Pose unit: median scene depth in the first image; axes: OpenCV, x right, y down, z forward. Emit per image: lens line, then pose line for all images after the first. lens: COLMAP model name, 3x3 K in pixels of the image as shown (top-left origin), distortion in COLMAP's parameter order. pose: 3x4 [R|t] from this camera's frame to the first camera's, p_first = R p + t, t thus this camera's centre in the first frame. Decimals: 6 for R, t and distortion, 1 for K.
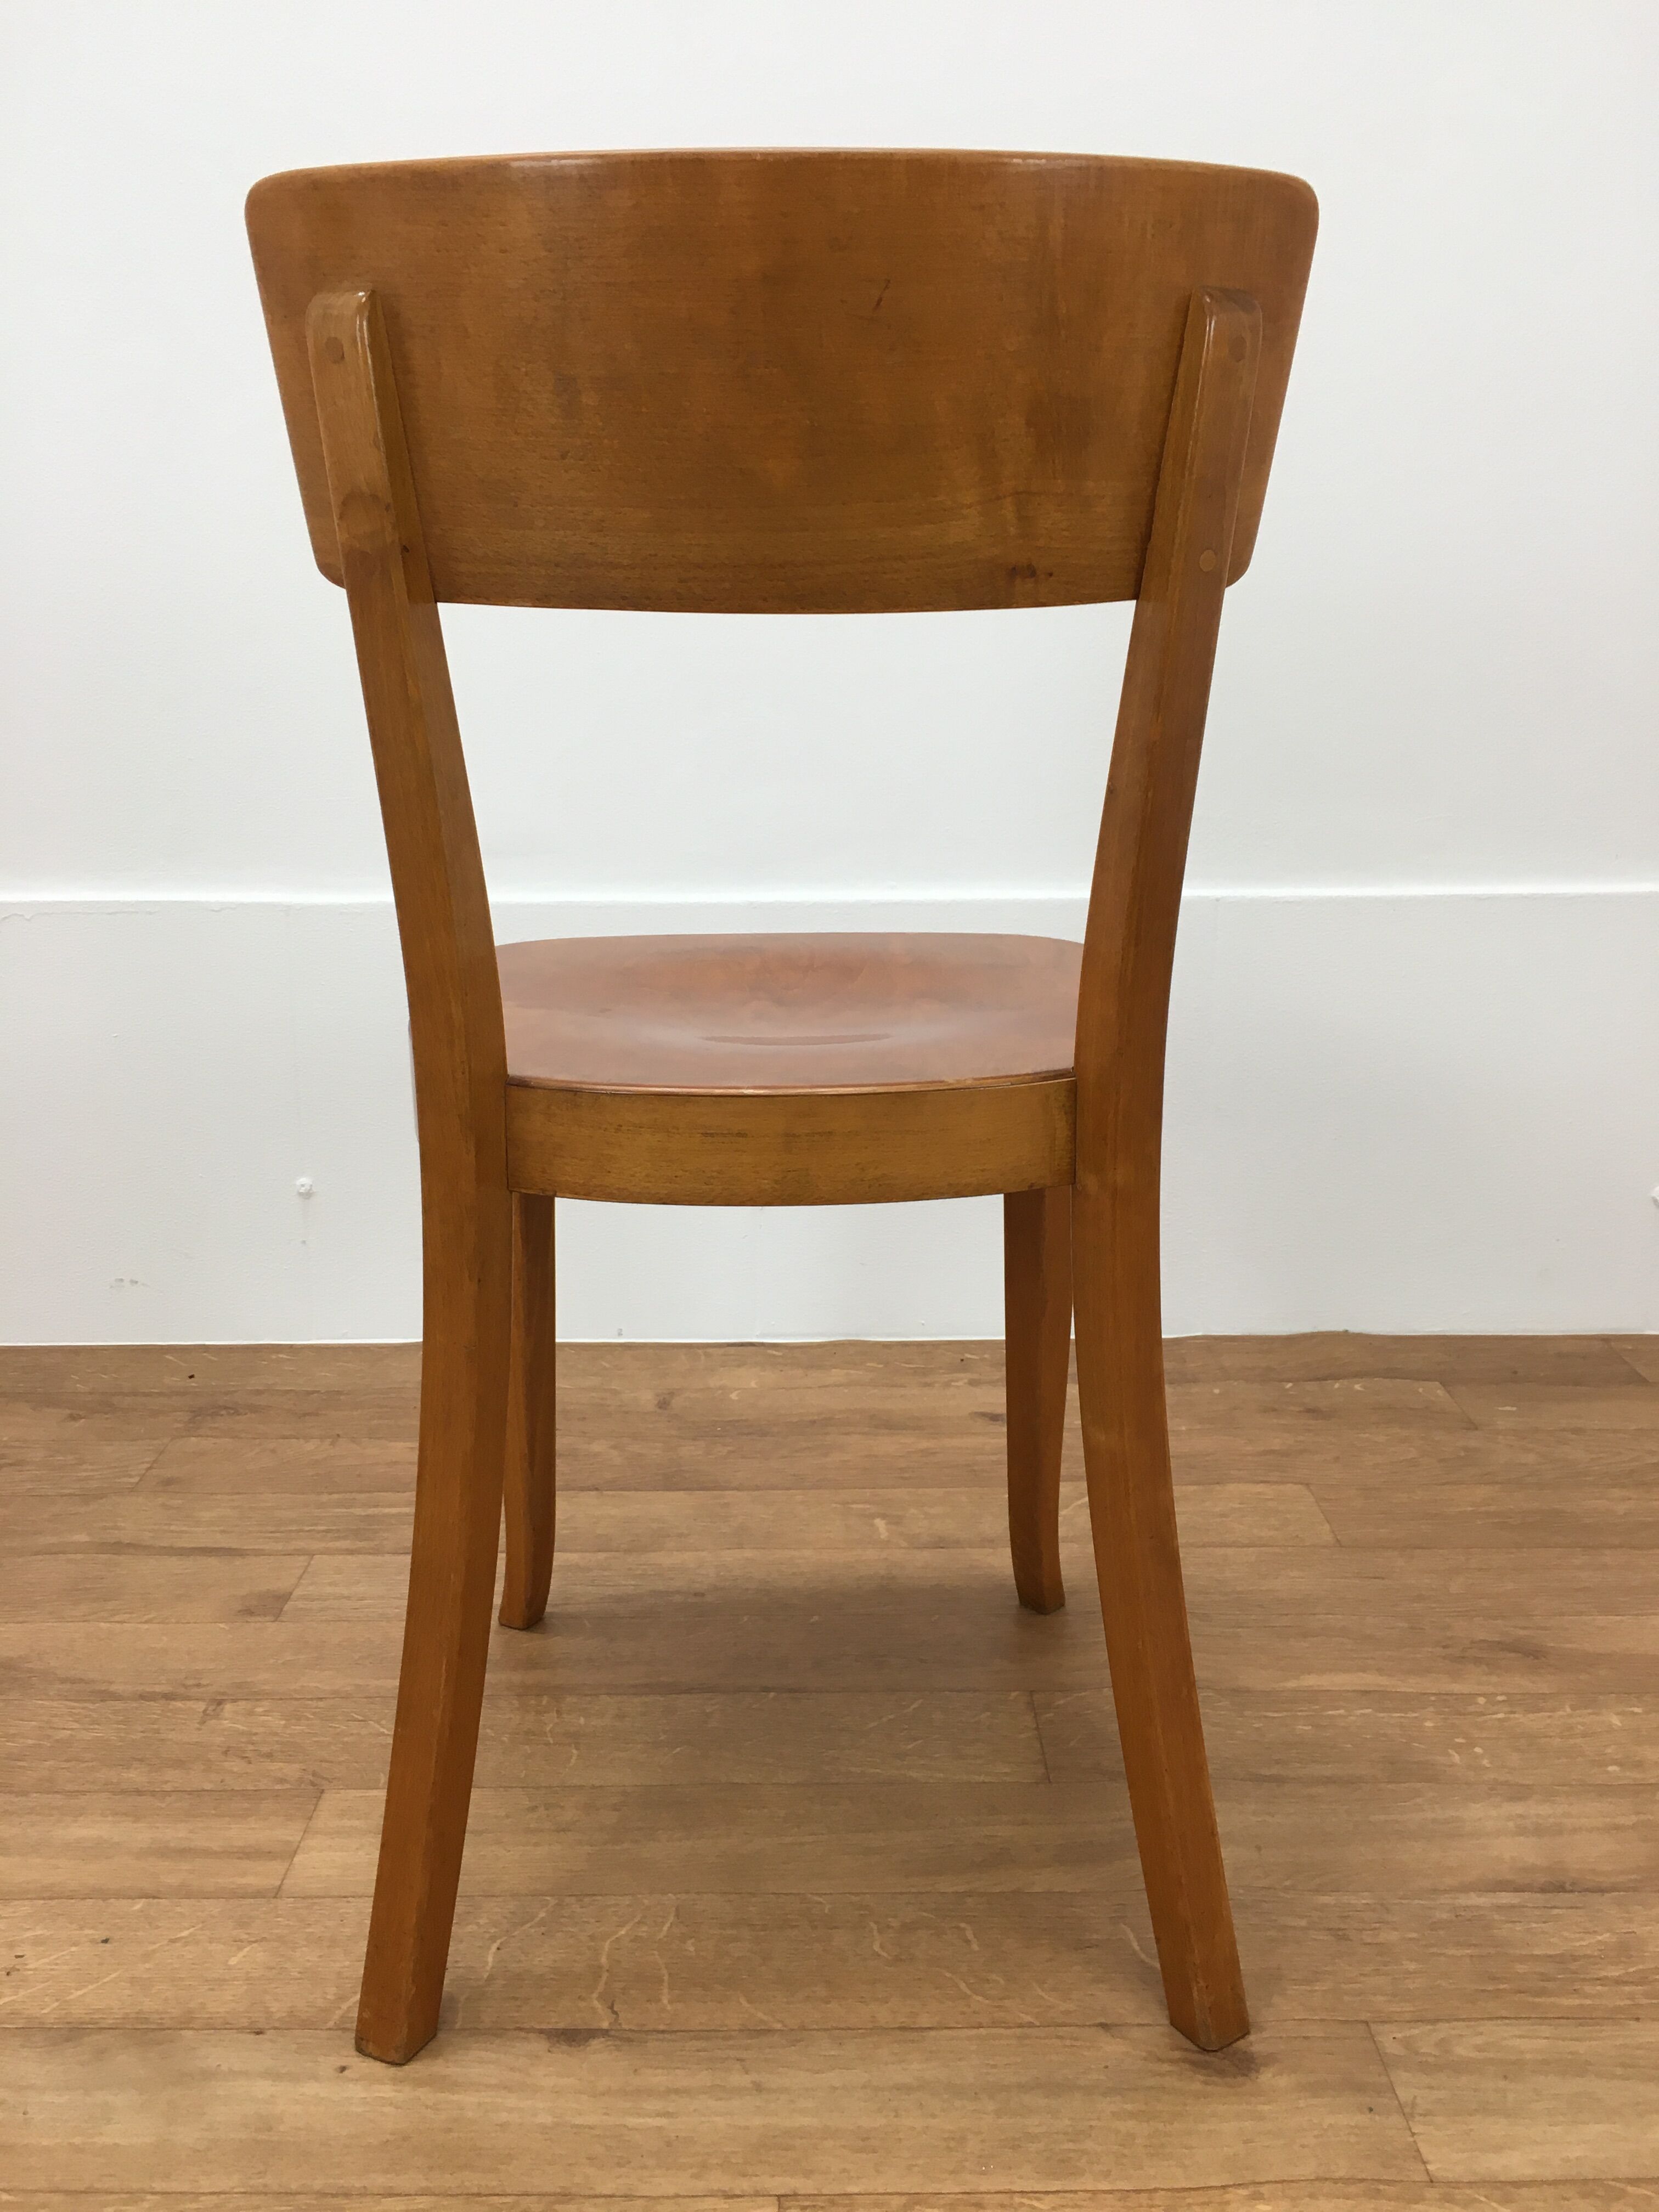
lens RADIAL K [[1894.5, 0, 818.9], [0, 1894.5, 1097.7], [0, 0, 1]] dist [0.075089, -0.120212]
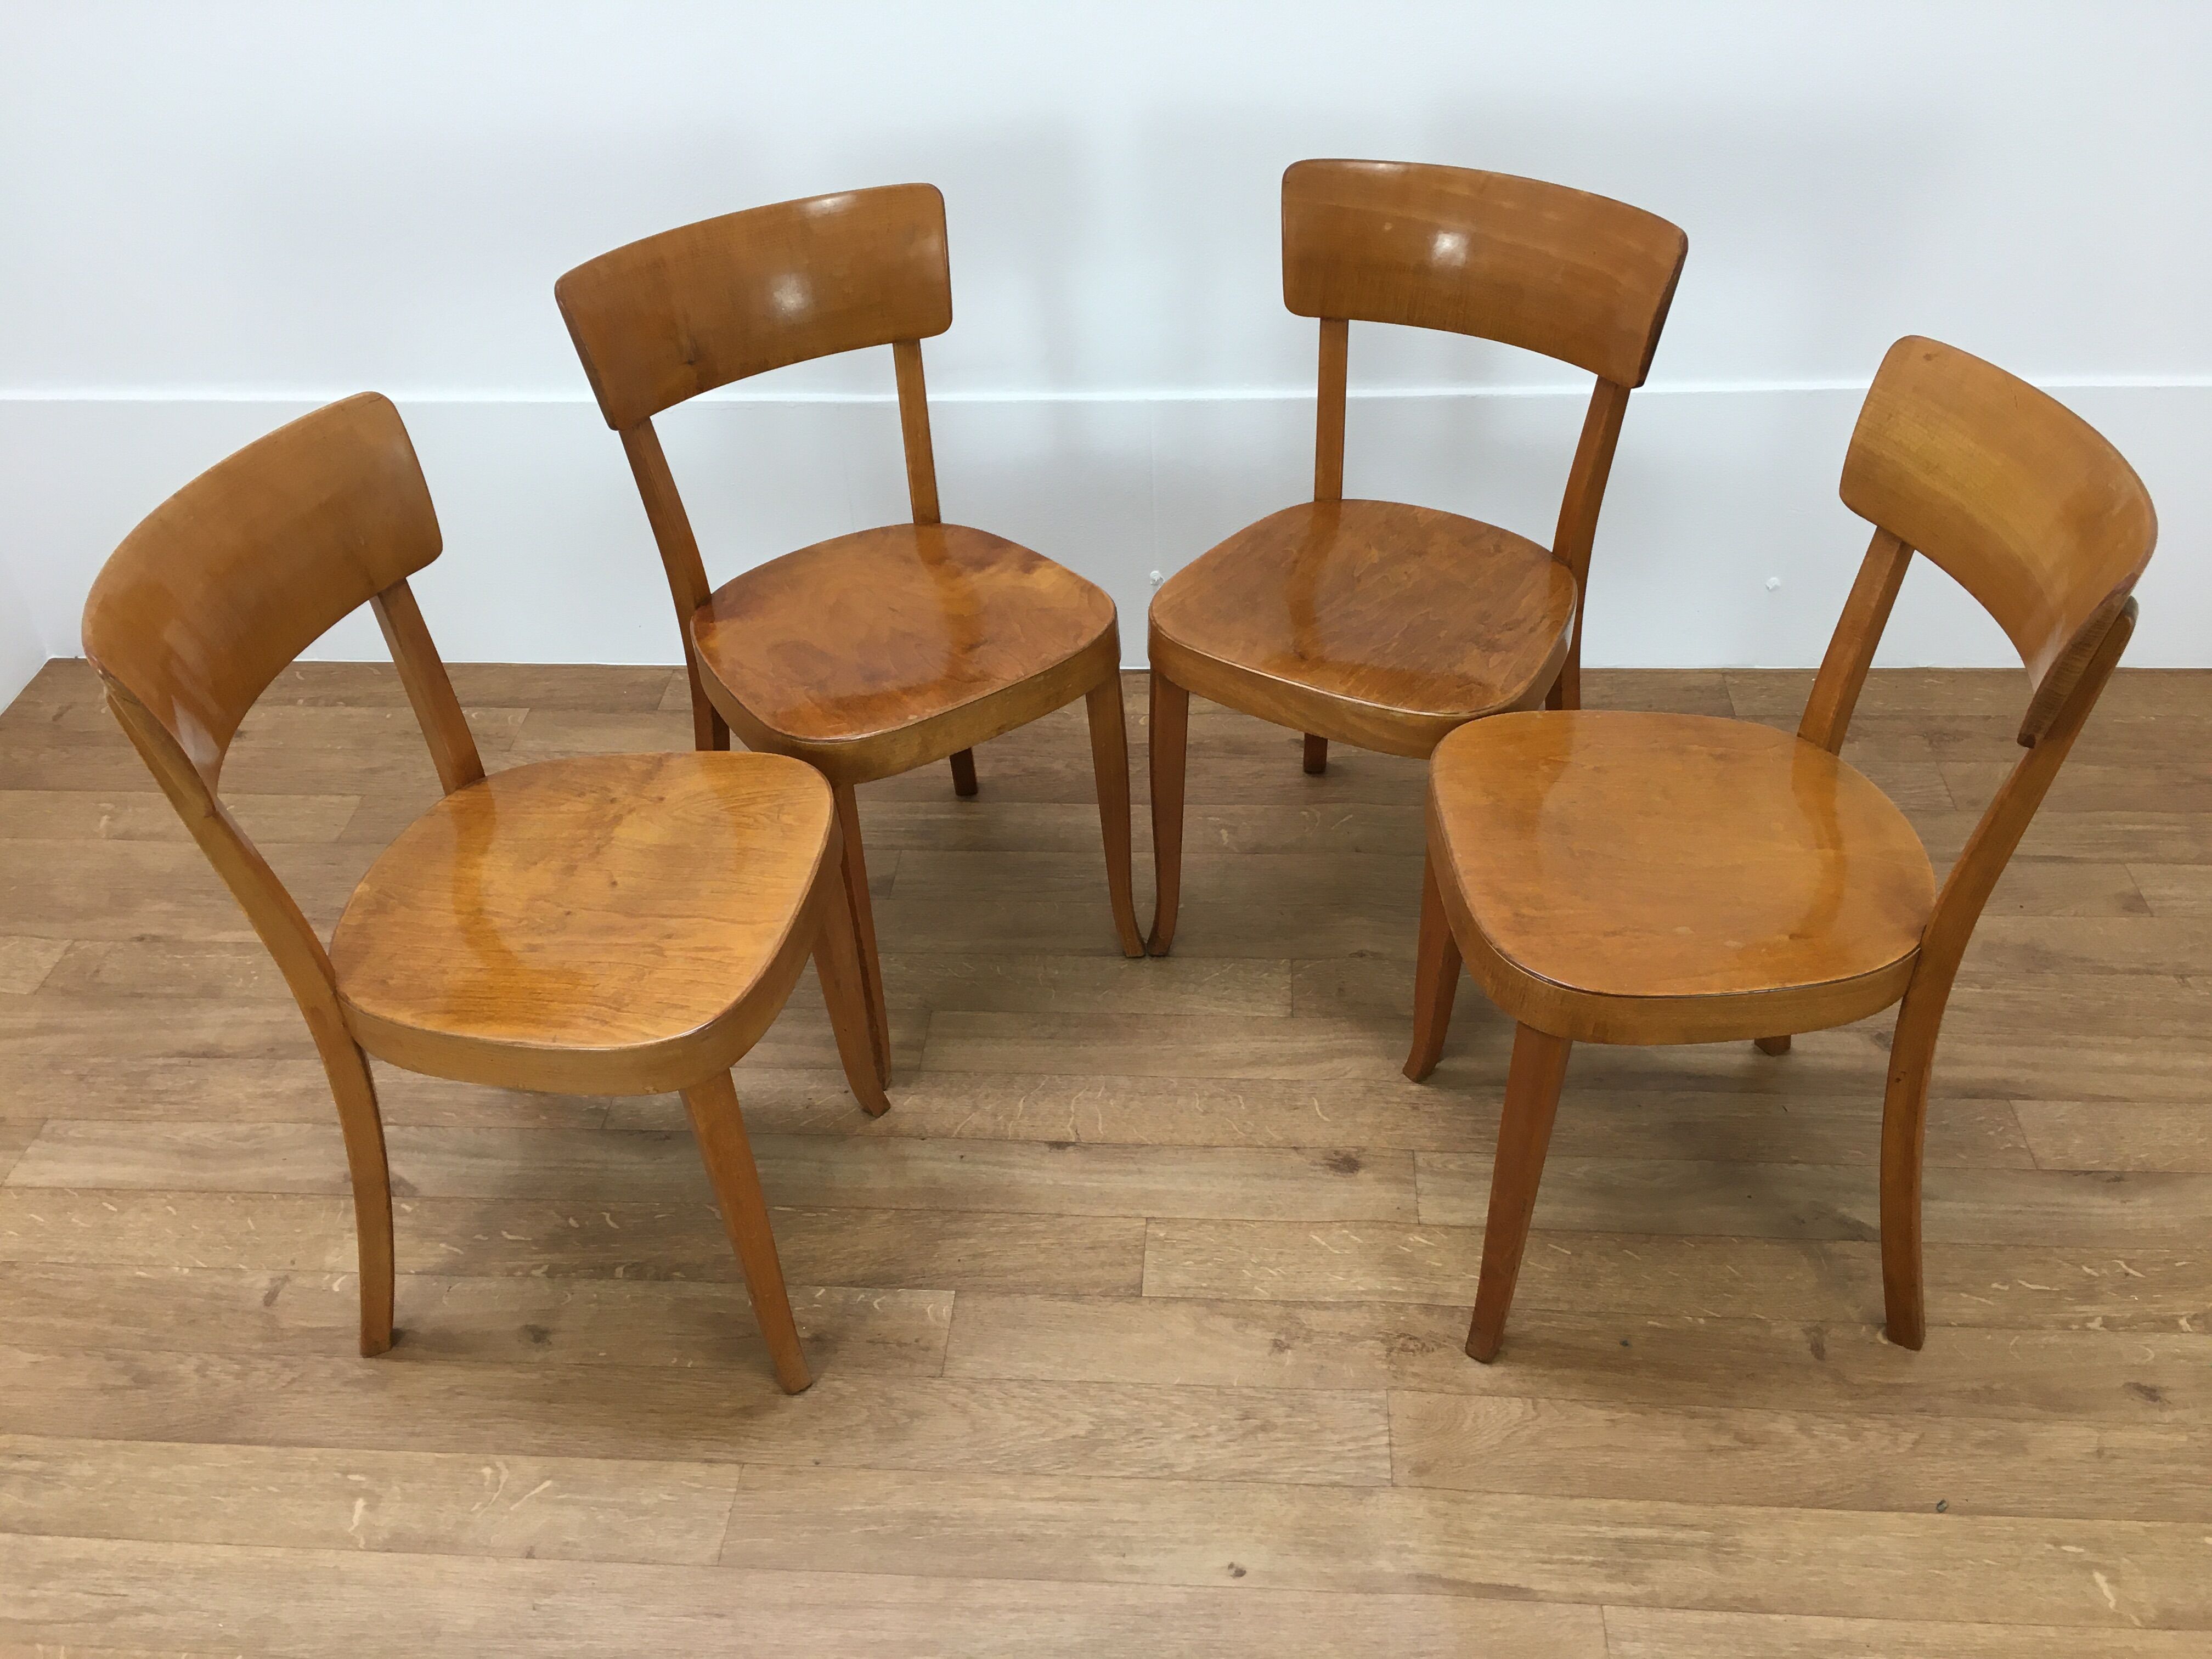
lens RADIAL K [[1894.5, 0, 1097.4], [0, 1894.5, 829.8], [0, 0, 1]] dist [0.075089, -0.120212]
pose [[0.996214, 0.018523, -0.084940, 0.084629], [0.019474, 0.904660, 0.425688, -0.677541], [0.084727, -0.425730, 0.900875, -0.728915]]
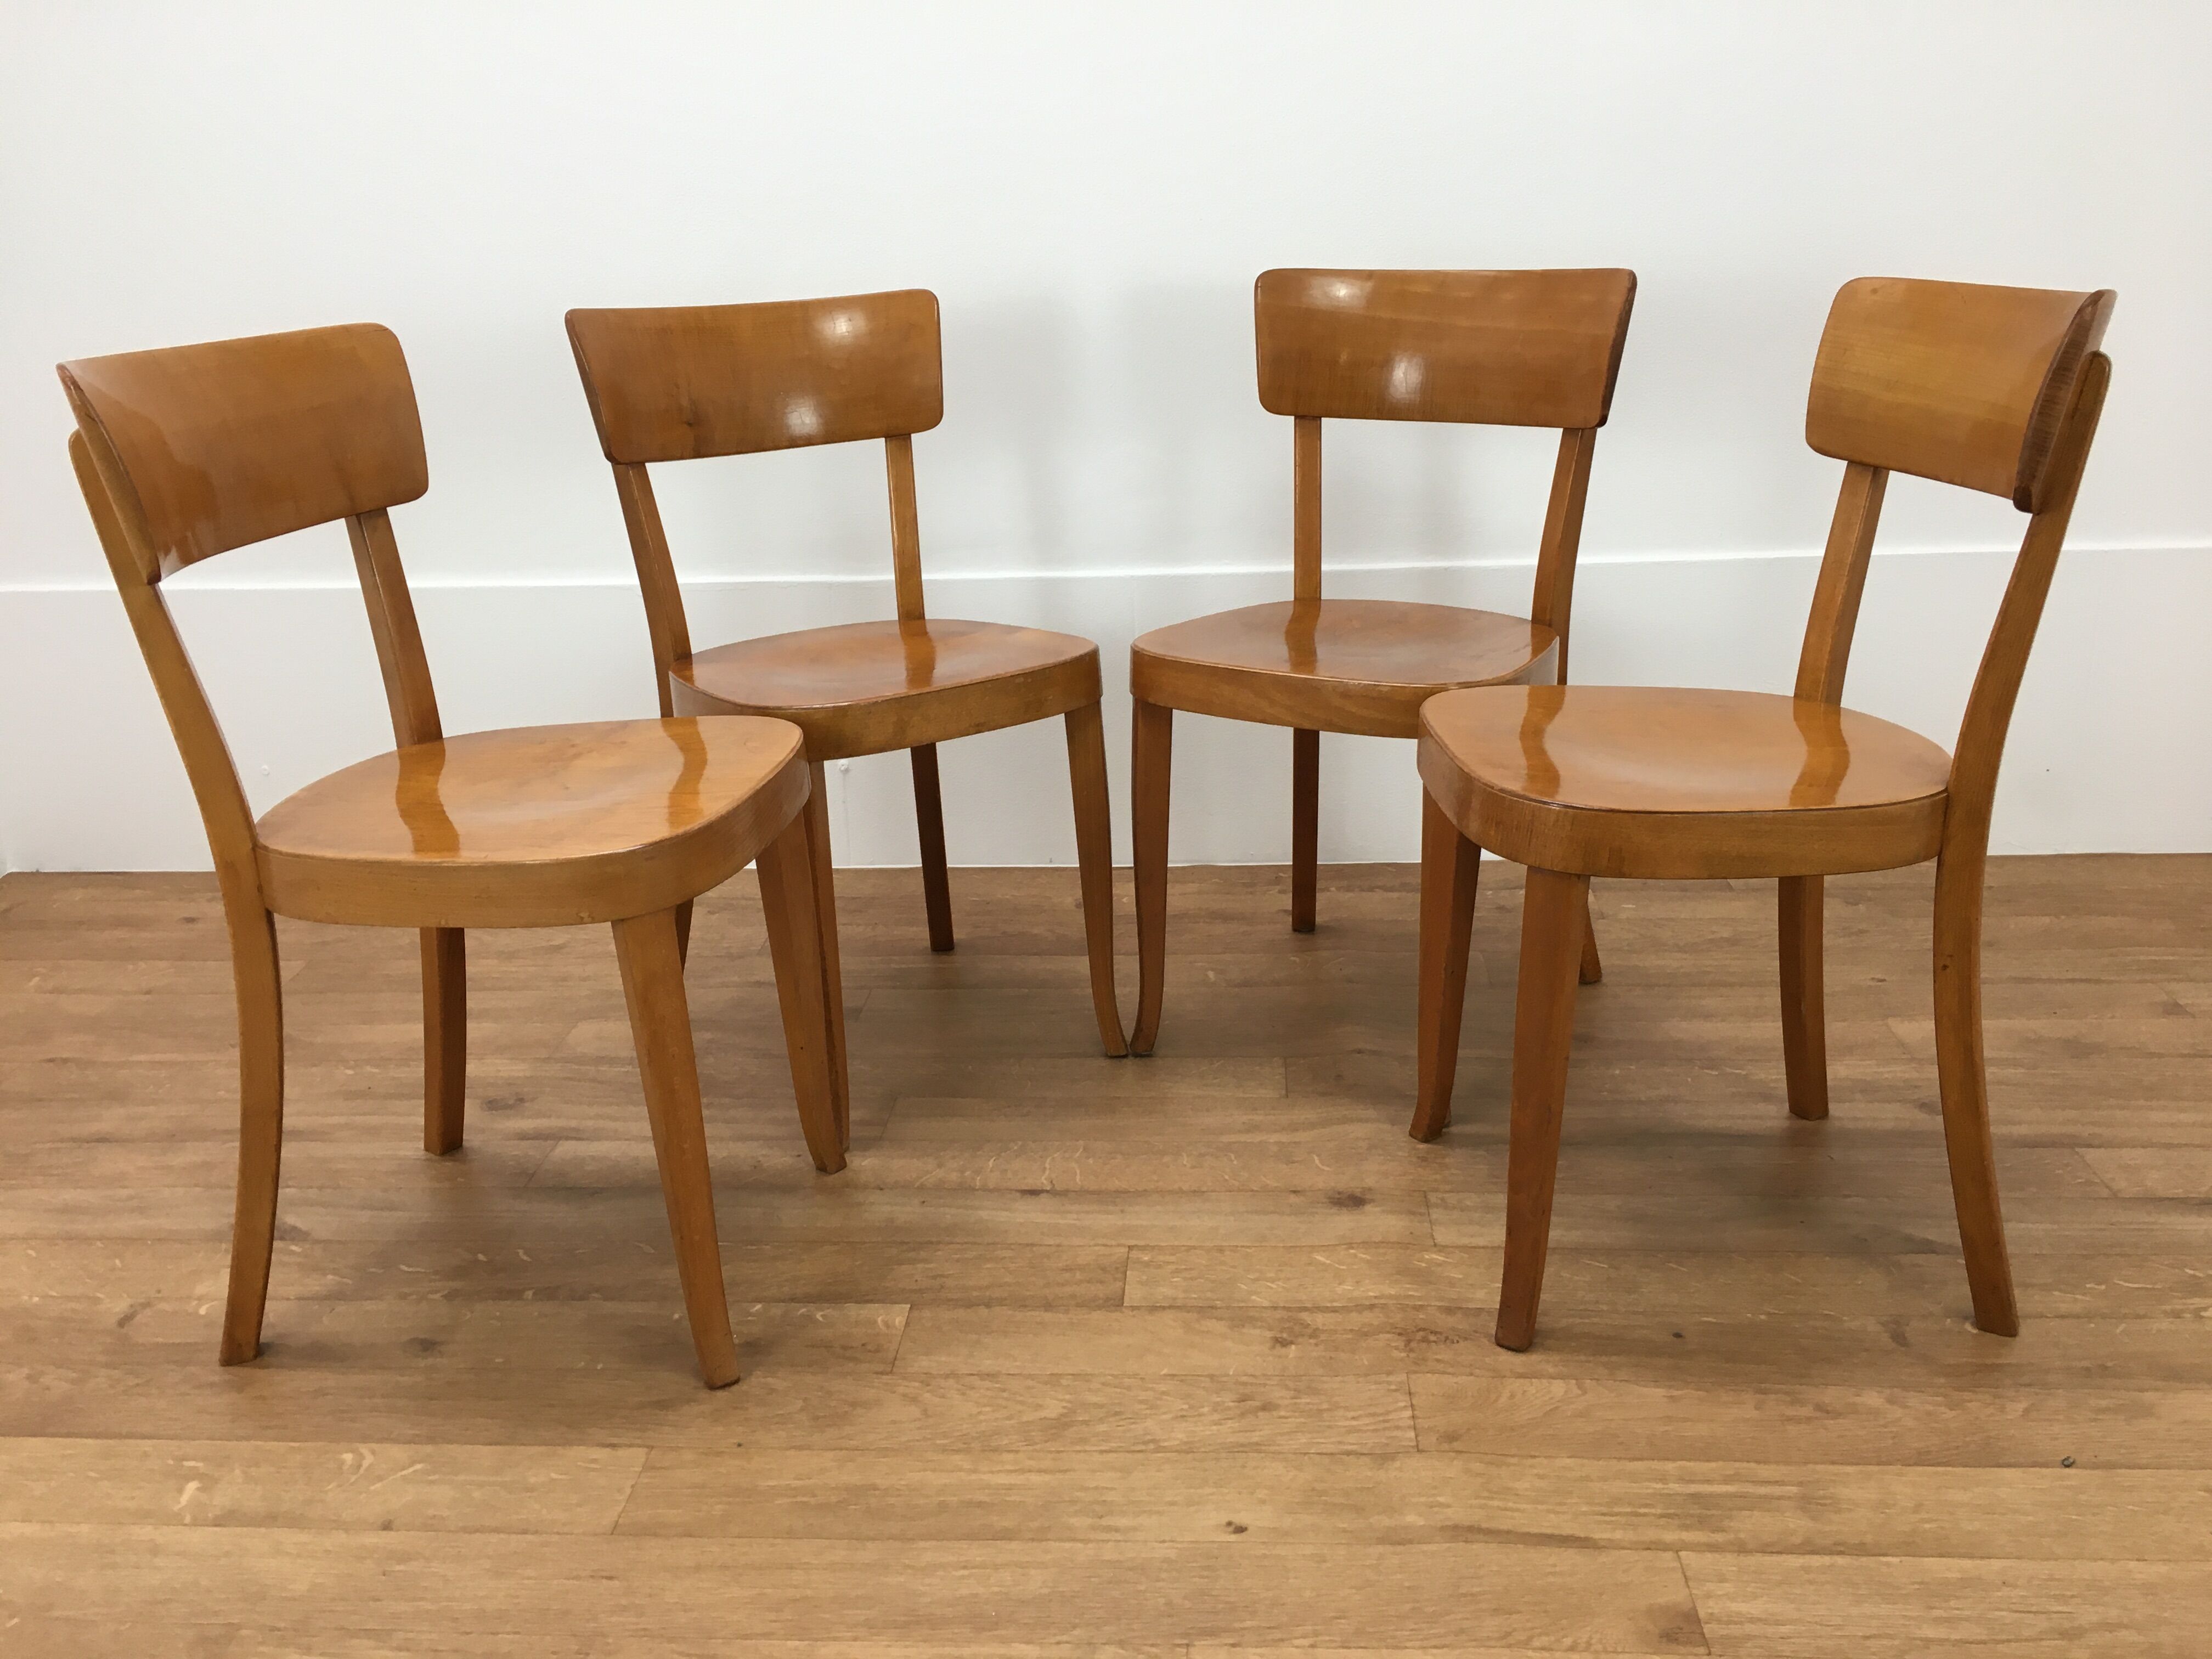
lens RADIAL K [[1894.5, 0, 1098.8], [0, 1894.5, 836.1], [0, 0, 1]] dist [0.075089, -0.120212]
pose [[0.996788, -0.004381, -0.079964, 0.089214], [0.012488, 0.994791, 0.101167, -0.079552], [0.079104, -0.101841, 0.991651, -0.815852]]
